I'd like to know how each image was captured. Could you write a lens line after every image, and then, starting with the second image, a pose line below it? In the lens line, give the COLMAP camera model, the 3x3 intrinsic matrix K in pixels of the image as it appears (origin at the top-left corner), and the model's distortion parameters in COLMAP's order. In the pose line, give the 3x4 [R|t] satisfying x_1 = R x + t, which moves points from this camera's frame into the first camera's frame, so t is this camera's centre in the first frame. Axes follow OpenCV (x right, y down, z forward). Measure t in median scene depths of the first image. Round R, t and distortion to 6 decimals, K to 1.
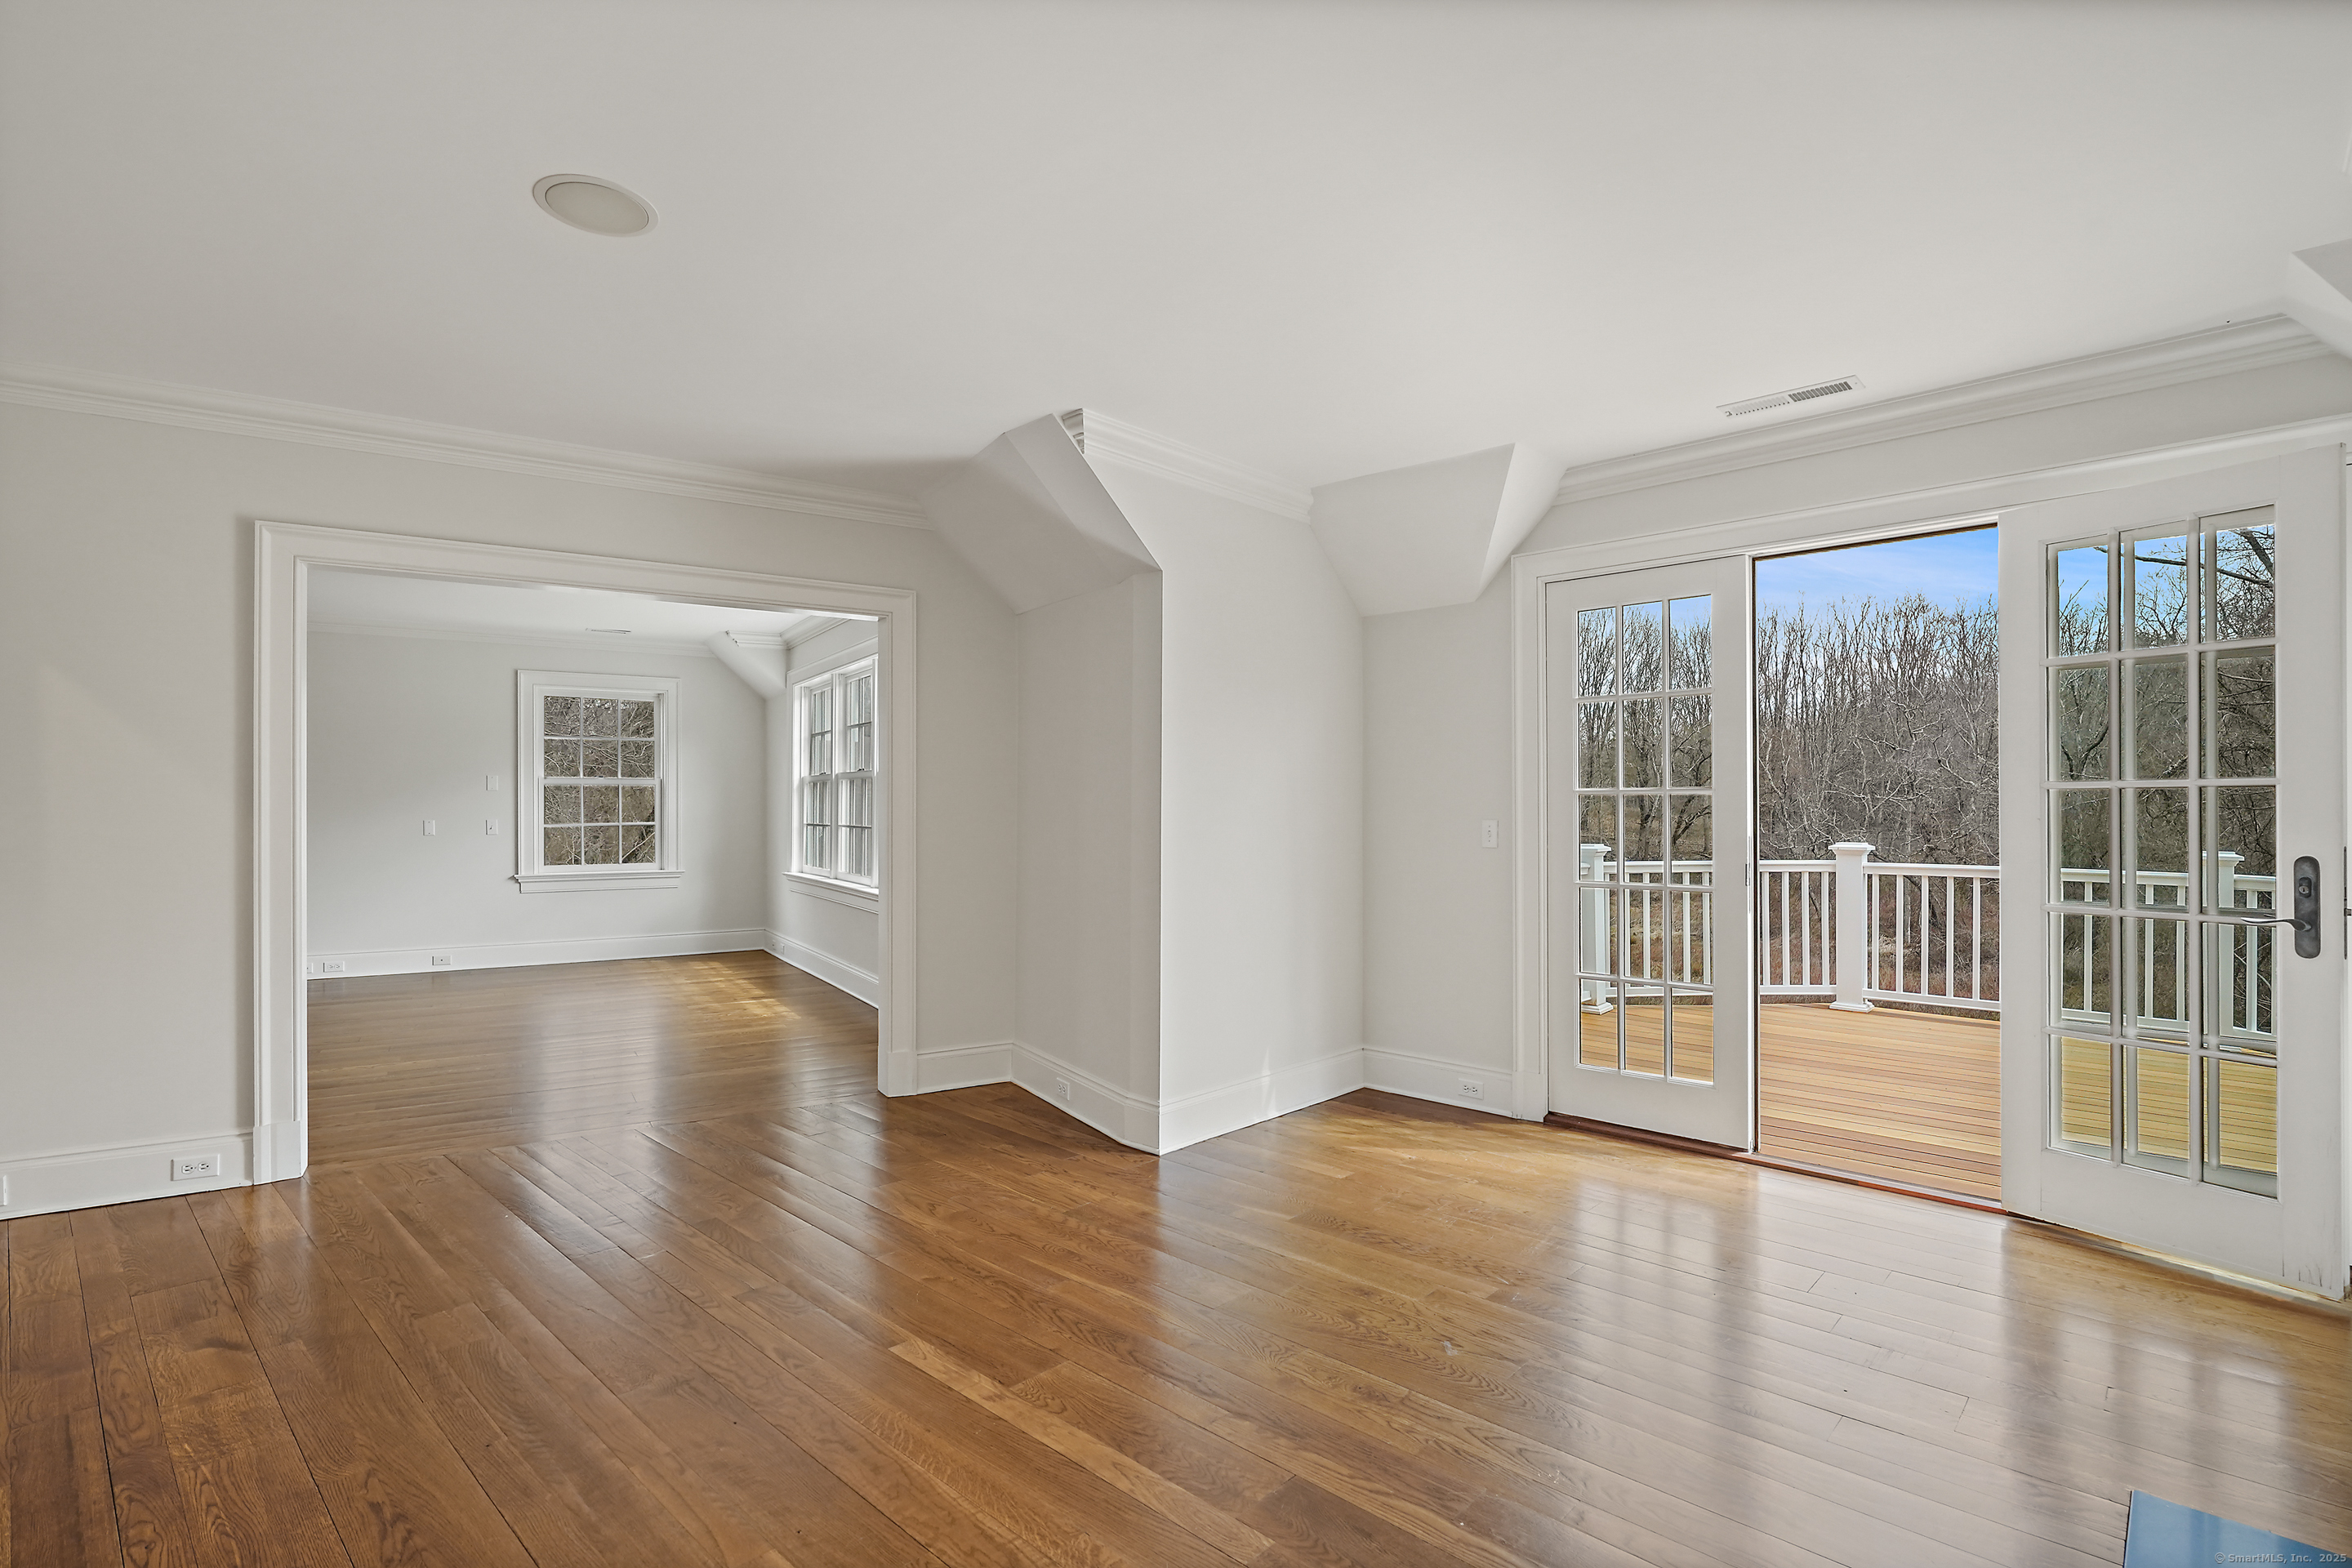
lens RADIAL K [[1100.8, 0, 1174.3], [0, 1100.8, 797.1], [0, 0, 1]] dist [-0.008696, 0.002279]
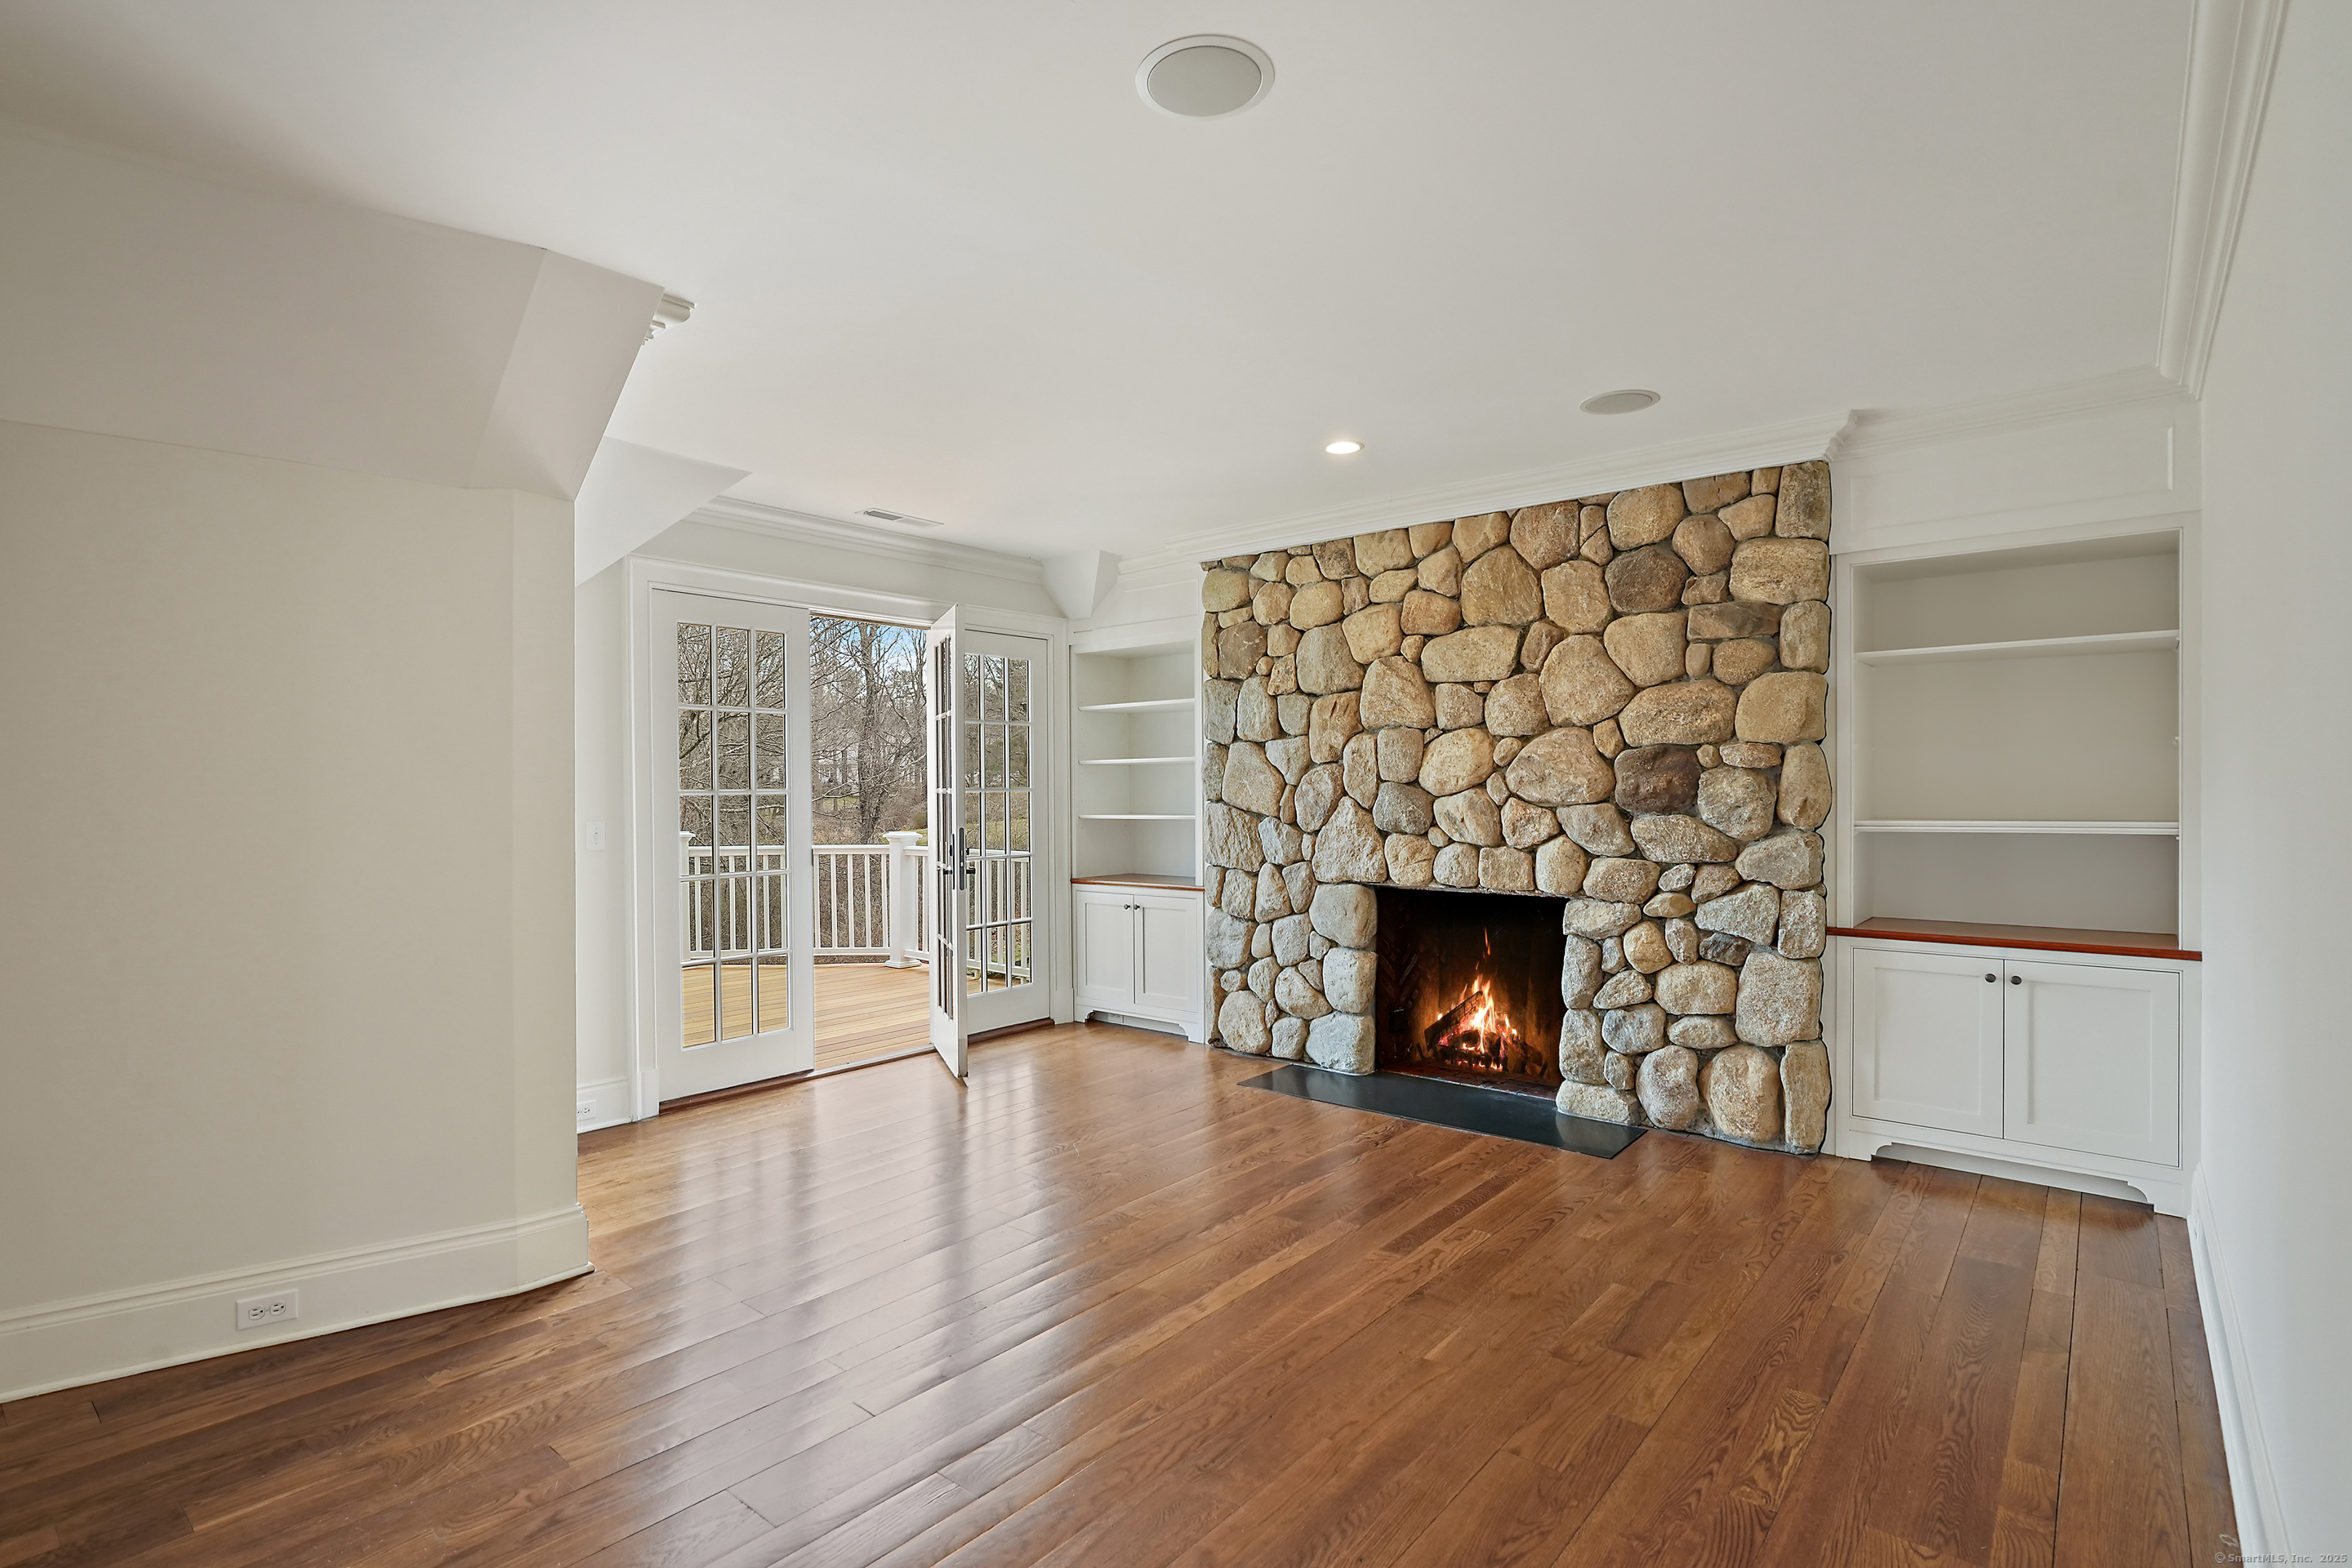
lens RADIAL K [[1100.8, 0, 1174.8], [0, 1100.8, 793.8], [0, 0, 1]] dist [-0.008696, 0.002279]
pose [[-0.053227, -0.000024, 0.998582, -0.766984], [-0.008651, 0.999962, -0.000437, -0.008516], [-0.998545, -0.008662, -0.053225, 0.617144]]
